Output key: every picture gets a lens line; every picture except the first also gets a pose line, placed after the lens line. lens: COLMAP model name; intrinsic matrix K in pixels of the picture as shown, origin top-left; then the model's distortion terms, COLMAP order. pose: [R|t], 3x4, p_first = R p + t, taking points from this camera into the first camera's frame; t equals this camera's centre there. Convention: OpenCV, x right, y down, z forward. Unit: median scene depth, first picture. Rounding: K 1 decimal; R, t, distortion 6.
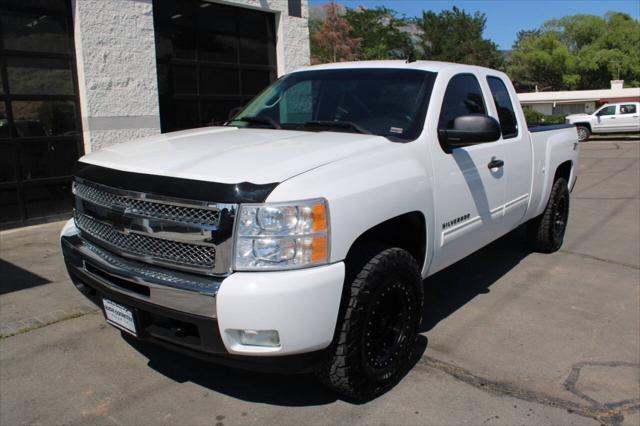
lens RADIAL K [[531.4, 0, 320.4], [0, 531.4, 217.4], [0, 0, 1]] dist [-0.165441, 0.147379]
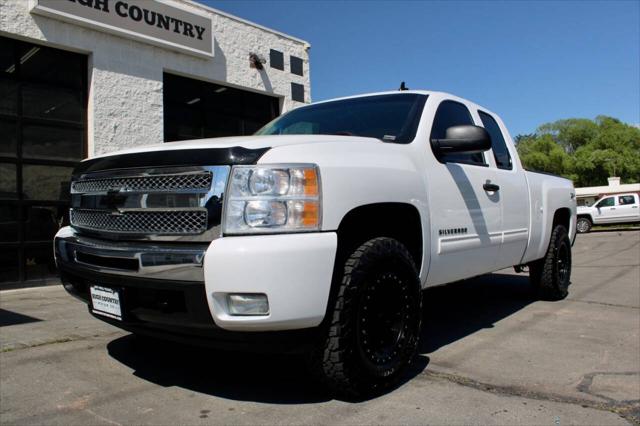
lens RADIAL K [[531.4, 0, 320.4], [0, 531.4, 217.4], [0, 0, 1]] dist [-0.165441, 0.147379]
pose [[0.999950, -0.003125, -0.009465, 0.007184], [0.001161, 0.979632, -0.200796, 0.074517], [0.009900, 0.200775, 0.979587, 0.008439]]
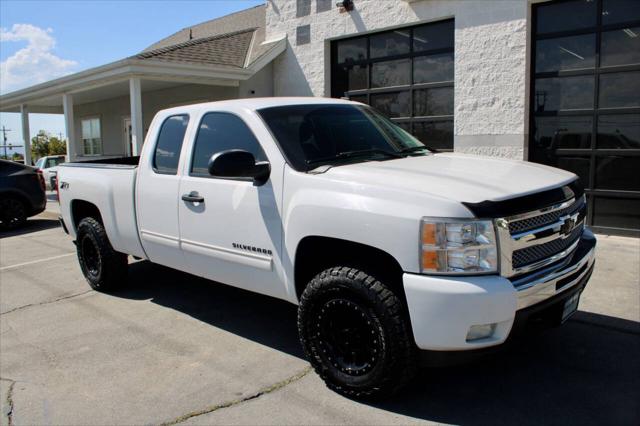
lens RADIAL K [[531.4, 0, 320.4], [0, 531.4, 217.4], [0, 0, 1]] dist [-0.165441, 0.147379]
pose [[-0.050981, 0.164585, -0.985044, 0.709026], [-0.158113, 0.972557, 0.170682, -0.158460], [0.986104, 0.164450, -0.023559, 0.715755]]
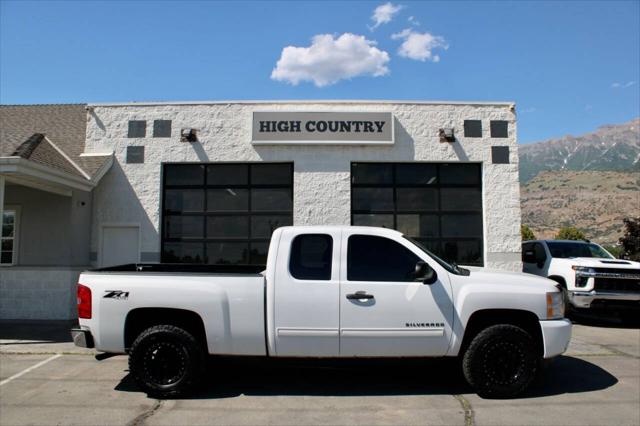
lens RADIAL K [[531.4, 0, 320.4], [0, 531.4, 217.4], [0, 0, 1]] dist [-0.165441, 0.147379]
pose [[0.635616, -0.032621, -0.771316, 0.723484], [-0.153905, 0.973697, -0.168009, -0.048273], [0.756508, 0.225498, 0.613877, 0.097793]]
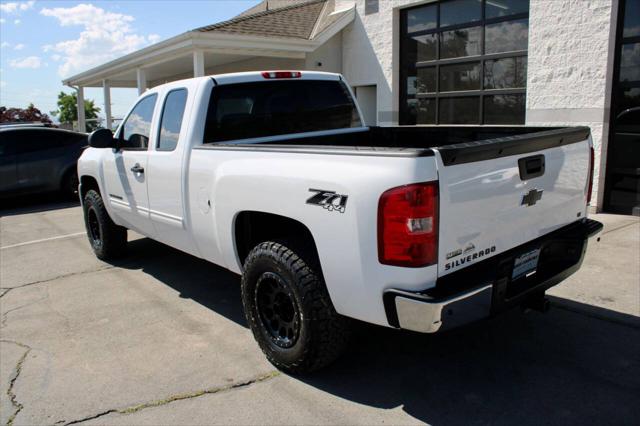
lens RADIAL K [[531.4, 0, 320.4], [0, 531.4, 217.4], [0, 0, 1]] dist [-0.165441, 0.147379]
pose [[-0.221509, 0.207140, -0.952905, 0.665461], [-0.149929, 0.958327, 0.243170, -0.166021], [0.963564, 0.196732, -0.181222, 0.777995]]
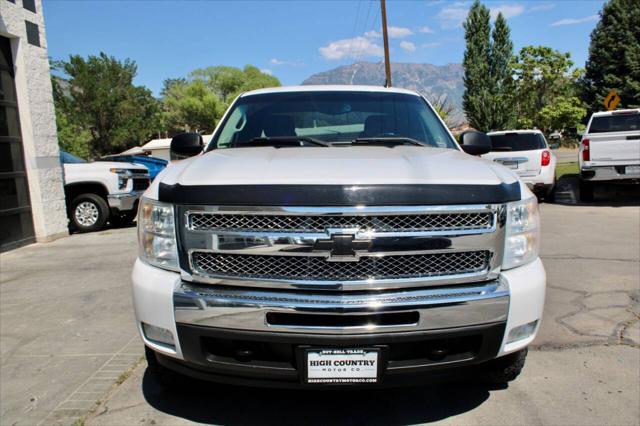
lens RADIAL K [[531.4, 0, 320.4], [0, 531.4, 217.4], [0, 0, 1]] dist [-0.165441, 0.147379]
pose [[0.785528, -0.093455, 0.611729, -0.288010], [0.147149, 0.988386, -0.037959, -0.003851], [-0.601076, 0.119833, 0.790156, 0.113671]]
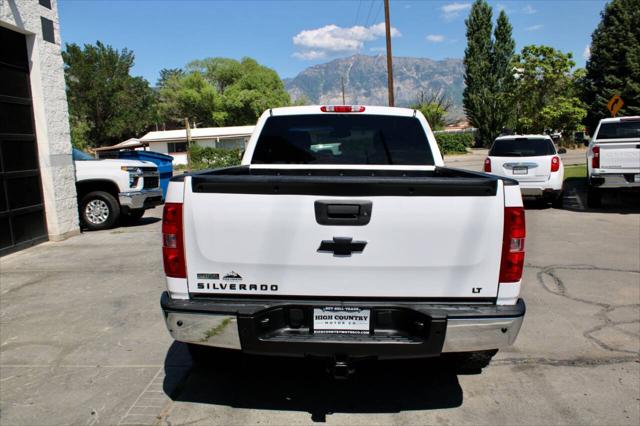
lens RADIAL K [[535.2, 0, 321.3], [0, 535.2, 217.3], [0, 0, 1]] dist [-0.167267, 0.149361]
pose [[0.778078, -0.087626, 0.622026, -0.330020], [0.130653, 0.991142, -0.023806, -0.029538], [-0.614431, 0.099793, 0.782634, 0.127844]]
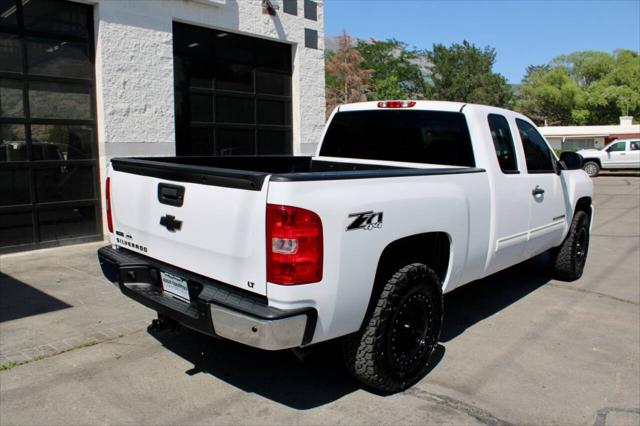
lens RADIAL K [[531.4, 0, 320.4], [0, 531.4, 217.4], [0, 0, 1]] dist [-0.165441, 0.147379]
pose [[0.999586, 0.025955, -0.012434, -0.013089], [-0.026583, 0.998227, -0.053262, -0.005223], [0.011030, 0.053571, 0.998503, 0.002164]]
